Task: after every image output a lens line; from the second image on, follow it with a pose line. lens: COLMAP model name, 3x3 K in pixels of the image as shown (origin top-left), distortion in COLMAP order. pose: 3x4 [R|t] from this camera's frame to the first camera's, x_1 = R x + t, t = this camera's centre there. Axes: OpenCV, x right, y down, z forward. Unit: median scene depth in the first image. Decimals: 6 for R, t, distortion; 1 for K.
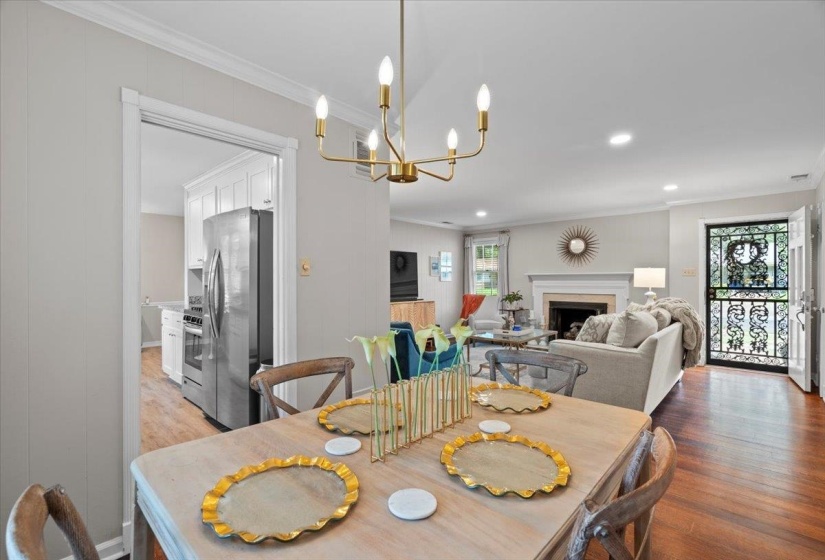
lens RADIAL K [[374.2, 0, 413.6], [0, 374.2, 280.2], [0, 0, 1]] dist [-0.009533, 0.003086]
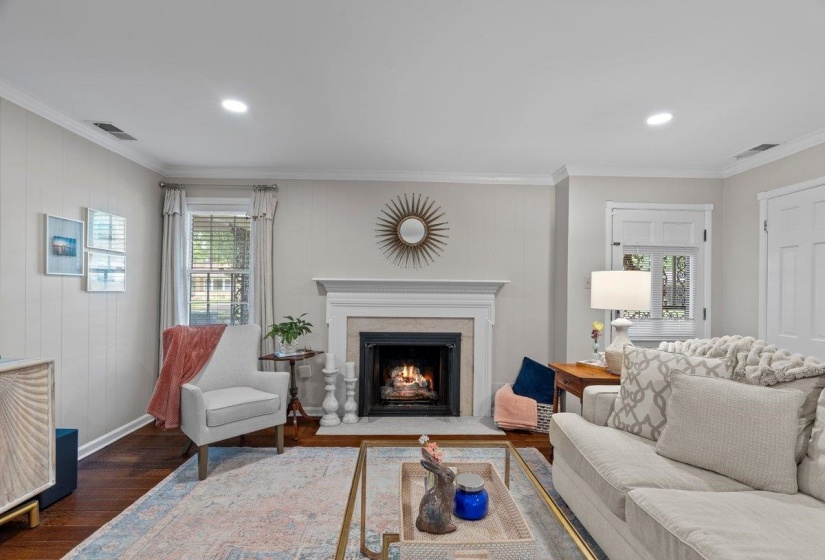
lens RADIAL K [[374.2, 0, 407.0], [0, 374.2, 283.1], [0, 0, 1]] dist [-0.009533, 0.003086]
pose [[0.719403, 0.025060, 0.694141, 0.049128], [-0.012464, 0.999654, -0.023172, -0.001134], [-0.694481, 0.008018, 0.719466, 0.571021]]
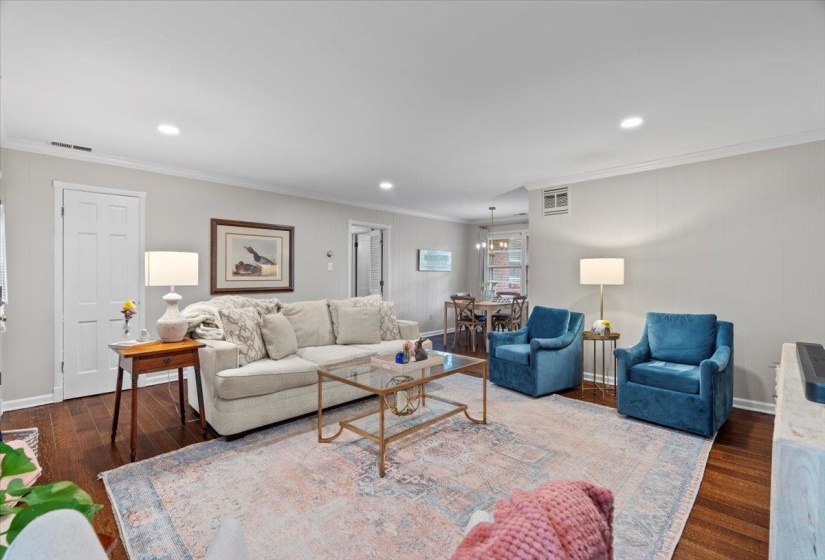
lens RADIAL K [[374.2, 0, 409.3], [0, 374.2, 276.2], [0, 0, 1]] dist [-0.009533, 0.003086]
pose [[-0.999740, -0.002898, 0.022605, 0.169055], [-0.002822, 0.999990, 0.003376, 0.000852], [-0.022614, 0.003311, -0.999739, 1.066414]]
